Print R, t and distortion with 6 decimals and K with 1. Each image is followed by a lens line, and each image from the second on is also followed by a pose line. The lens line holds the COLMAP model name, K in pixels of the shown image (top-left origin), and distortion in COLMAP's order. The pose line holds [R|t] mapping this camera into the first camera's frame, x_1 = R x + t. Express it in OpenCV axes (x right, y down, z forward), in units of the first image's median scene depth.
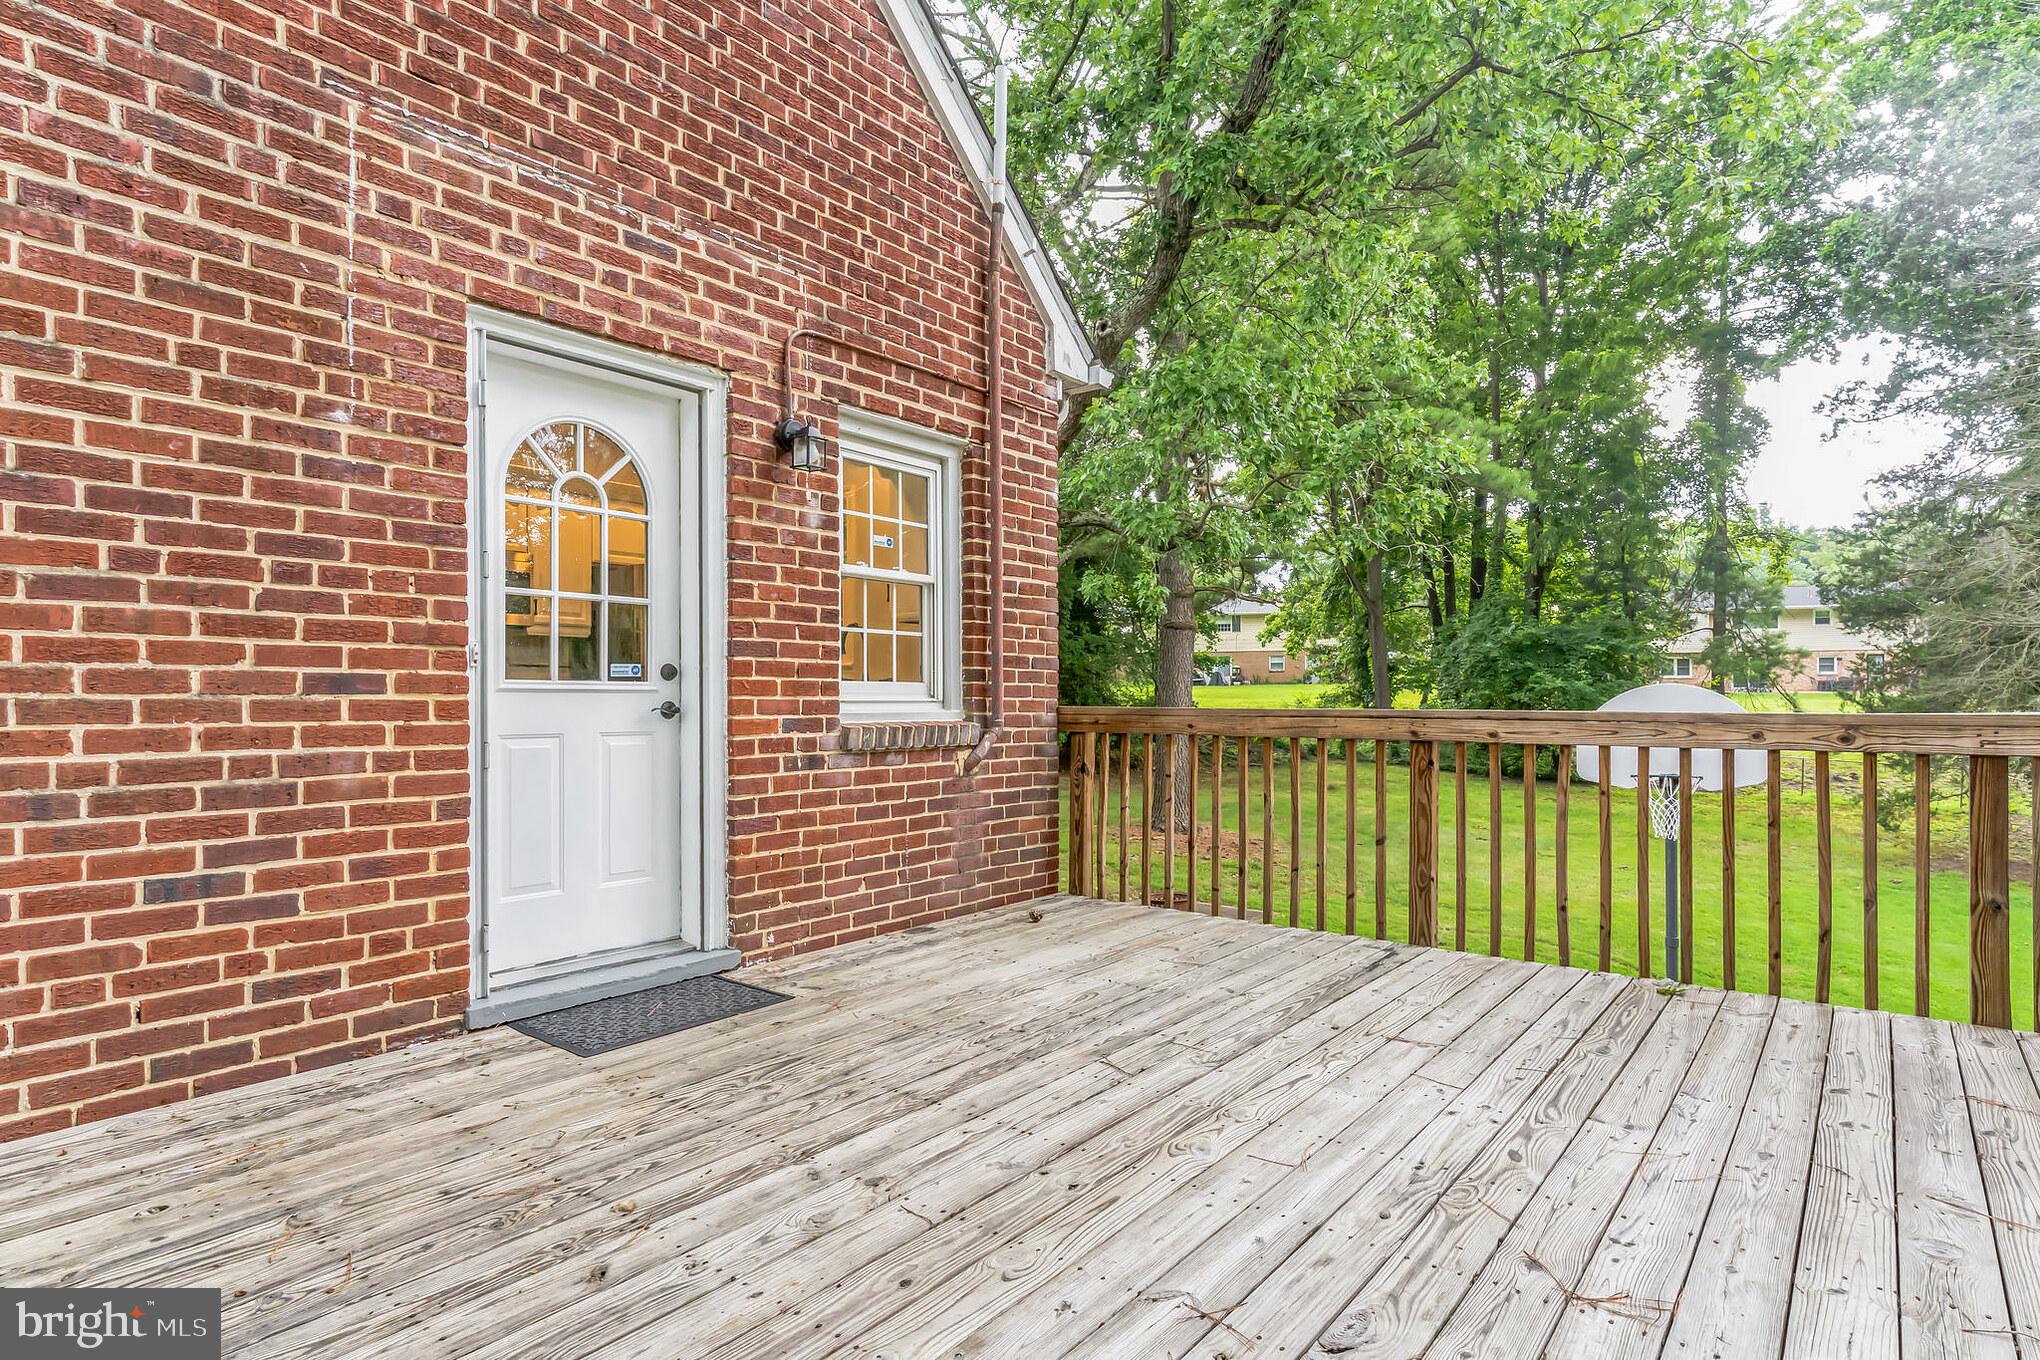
lens RADIAL K [[1080.9, 0, 1009.1], [0, 1080.9, 700.6], [0, 0, 1]] dist [0.002836, -0.000713]
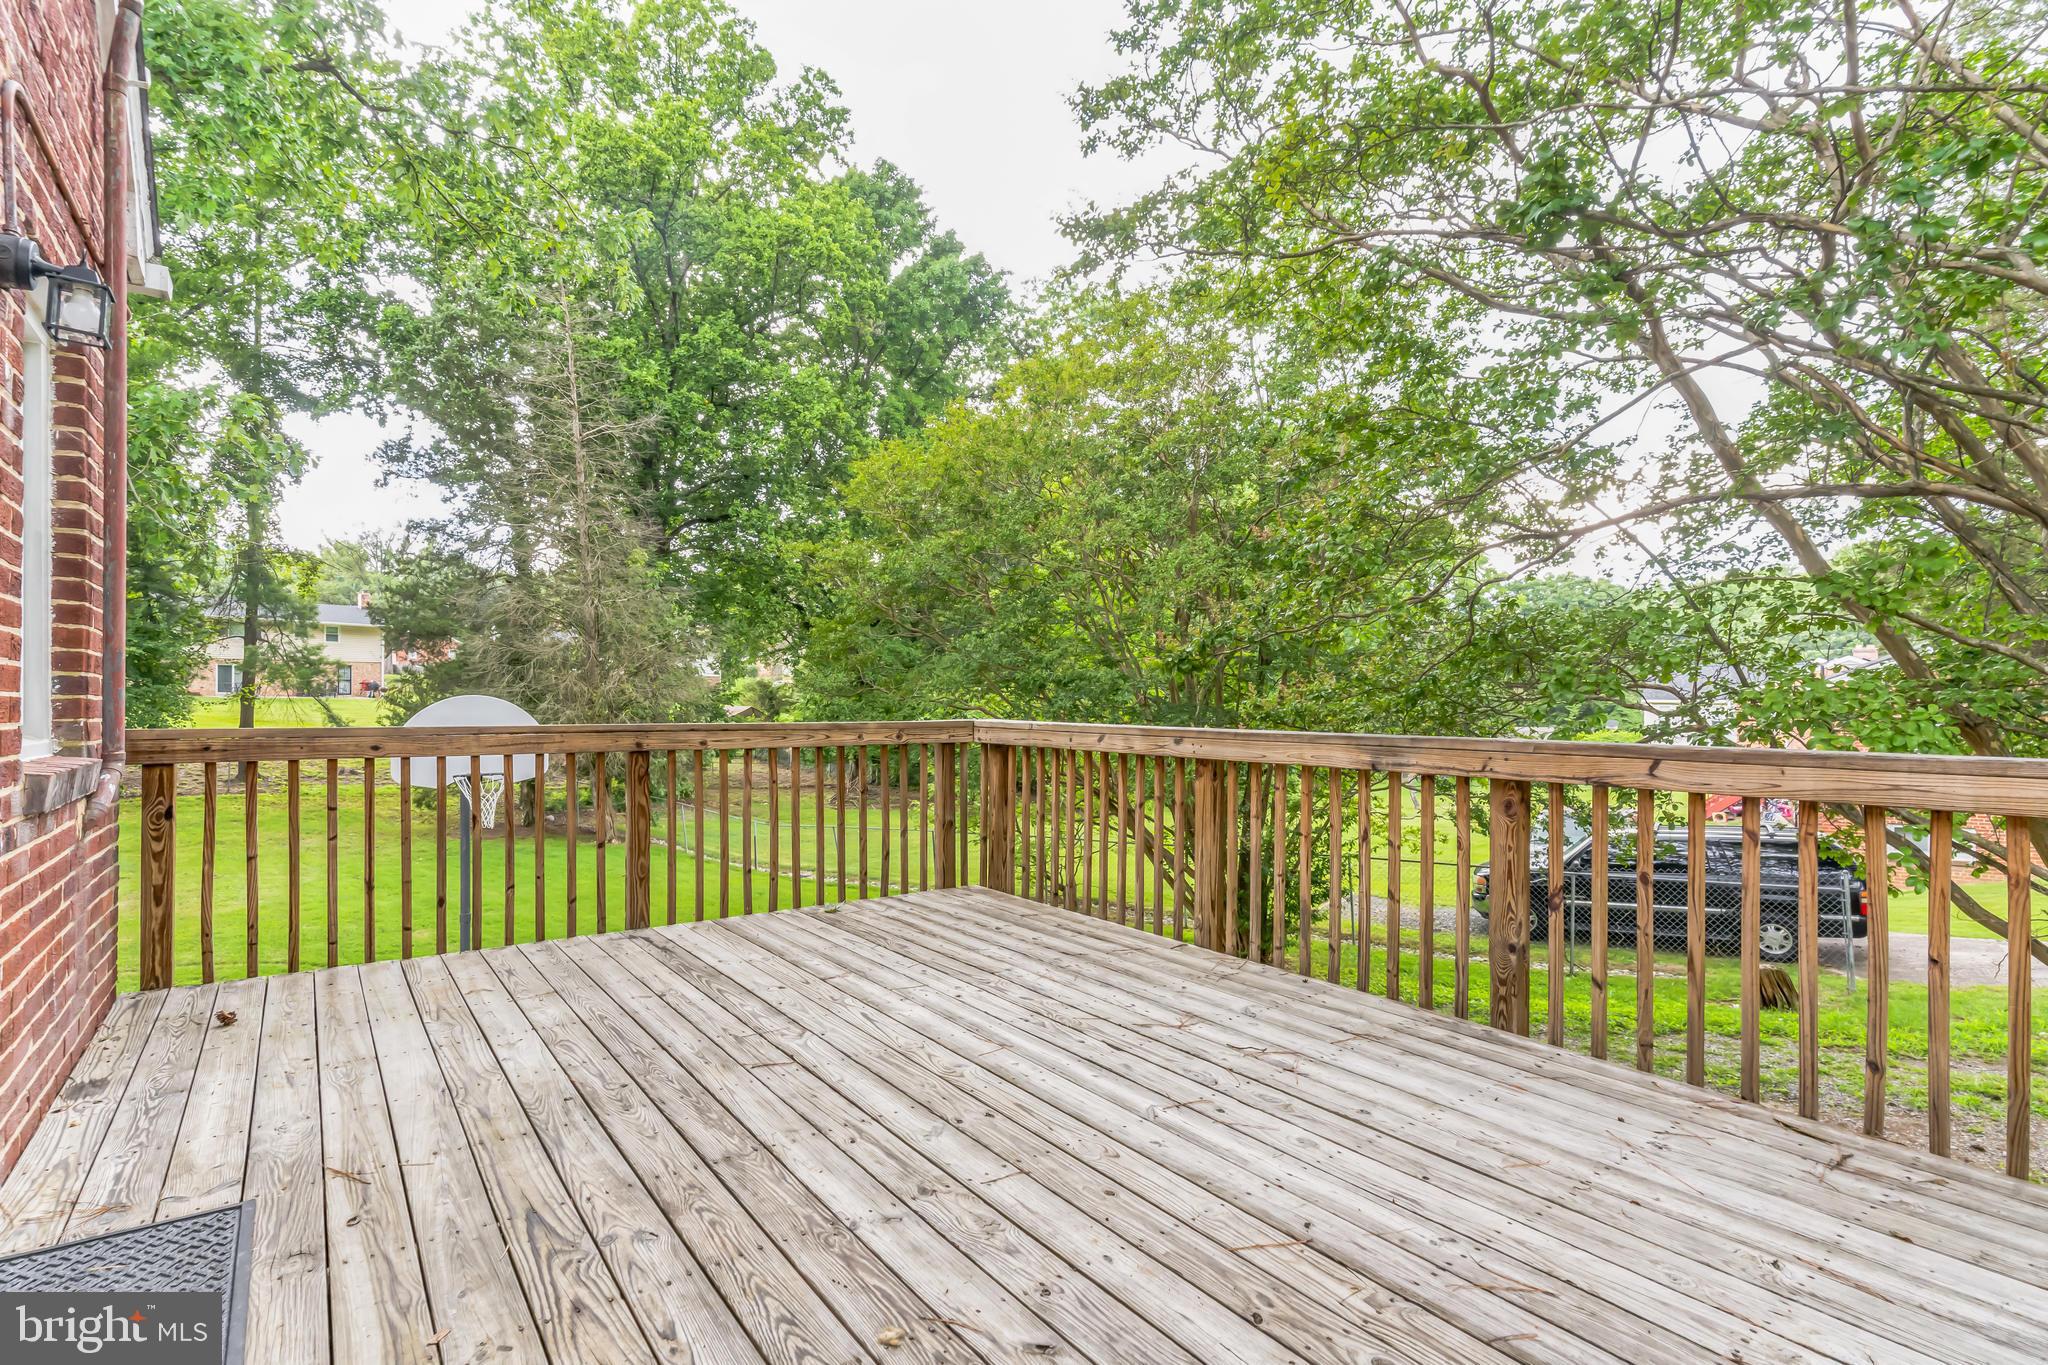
lens RADIAL K [[973.2, 0, 1005.8], [0, 973.2, 689.0], [0, 0, 1]] dist [0.003995, -0.000194]
pose [[0.264894, 0.012558, 0.964196, -0.682909], [0.002040, 0.999906, -0.013583, -0.019261], [-0.964275, 0.005565, 0.264844, 0.449072]]
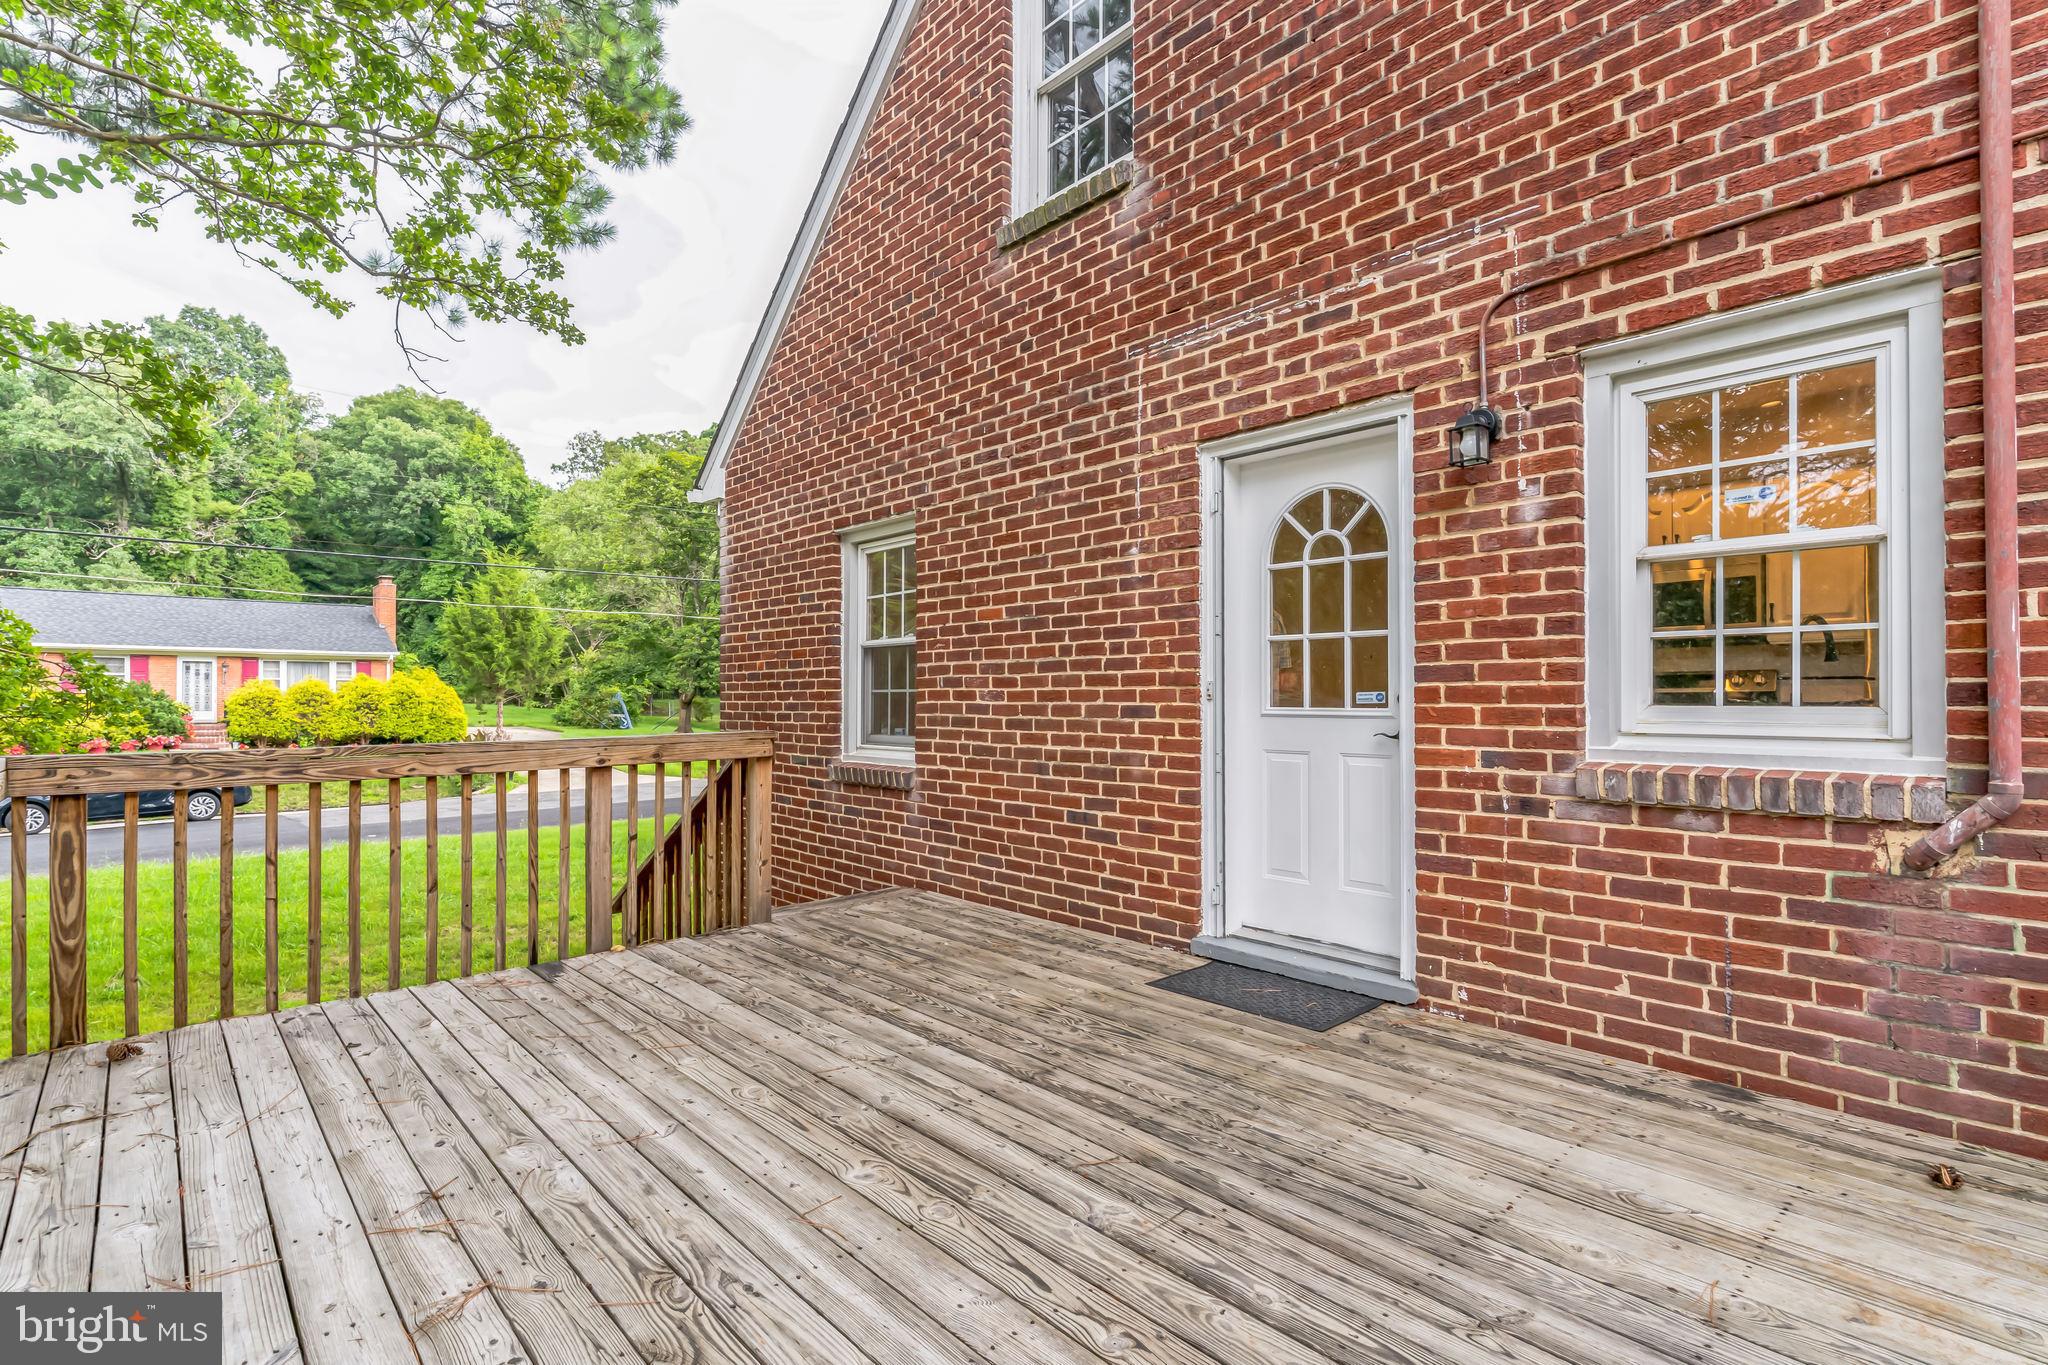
lens RADIAL K [[973.2, 0, 1005.8], [0, 973.2, 689.0], [0, 0, 1]] dist [0.003995, -0.000194]
pose [[-0.161873, -0.007000, -0.986787, 0.778298], [0.001730, 0.999971, -0.007377, -0.034838], [0.986810, -0.002901, -0.161856, 0.918432]]
